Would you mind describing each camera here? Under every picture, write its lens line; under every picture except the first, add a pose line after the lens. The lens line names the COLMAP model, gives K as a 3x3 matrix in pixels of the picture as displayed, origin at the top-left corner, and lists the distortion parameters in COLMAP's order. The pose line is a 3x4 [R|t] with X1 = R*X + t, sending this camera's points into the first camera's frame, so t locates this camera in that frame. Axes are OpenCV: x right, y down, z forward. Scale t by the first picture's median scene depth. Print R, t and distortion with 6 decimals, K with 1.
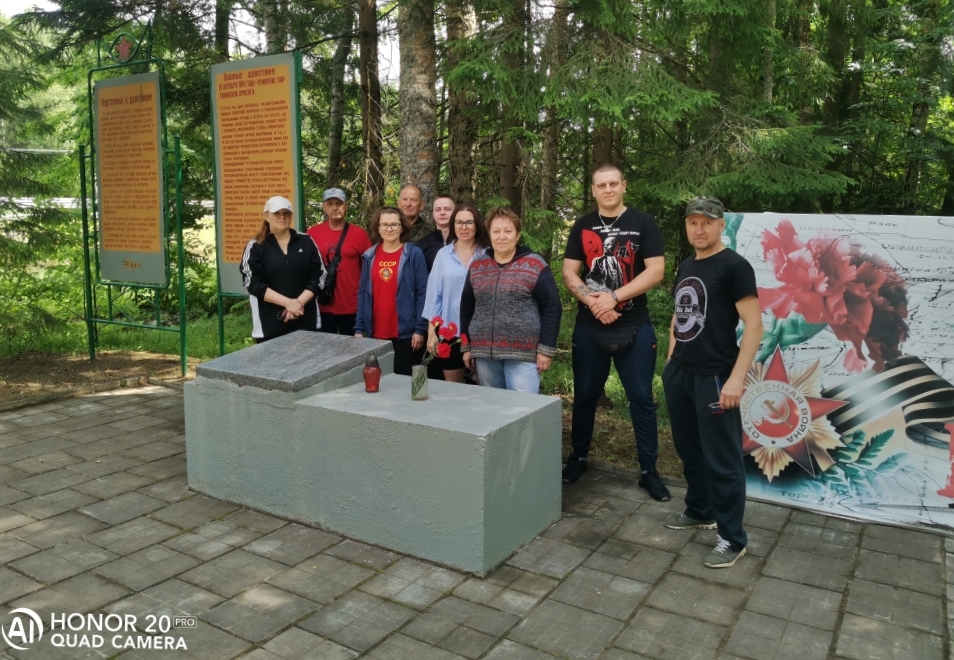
lens RADIAL K [[743.4, 0, 477.4], [0, 743.4, 296.9], [0, 0, 1]] dist [-0.008647, 0.000550]
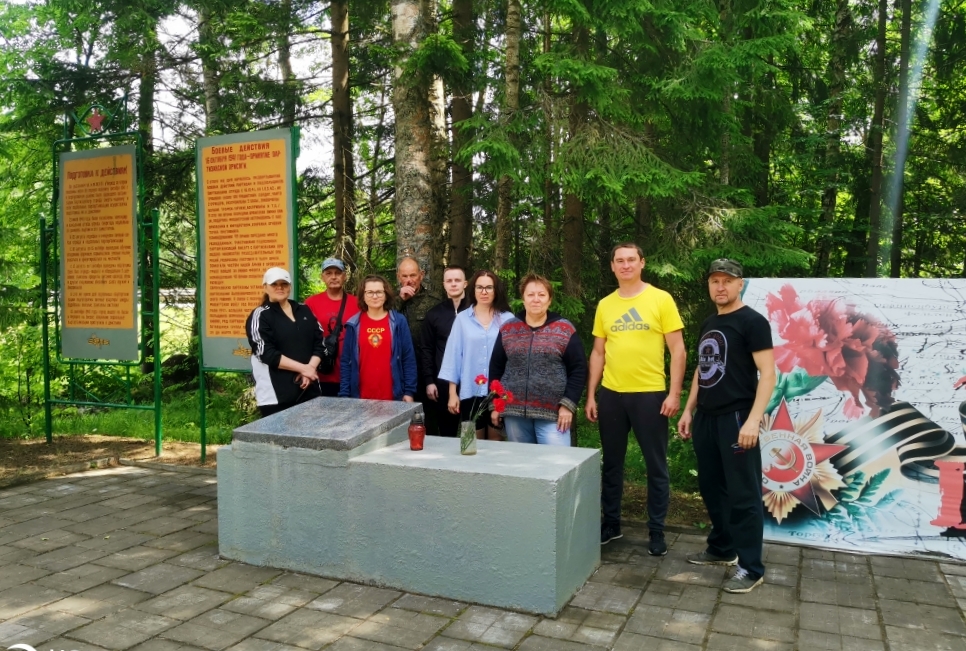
lens RADIAL K [[742.0, 0, 482.9], [0, 742.0, 346.2], [0, 0, 1]] dist [-0.006175, -0.009619]
pose [[0.990788, -0.010135, 0.135039, -0.181751], [0.017350, 0.998478, -0.052357, 0.038518], [-0.134303, 0.054218, 0.989456, -0.031899]]
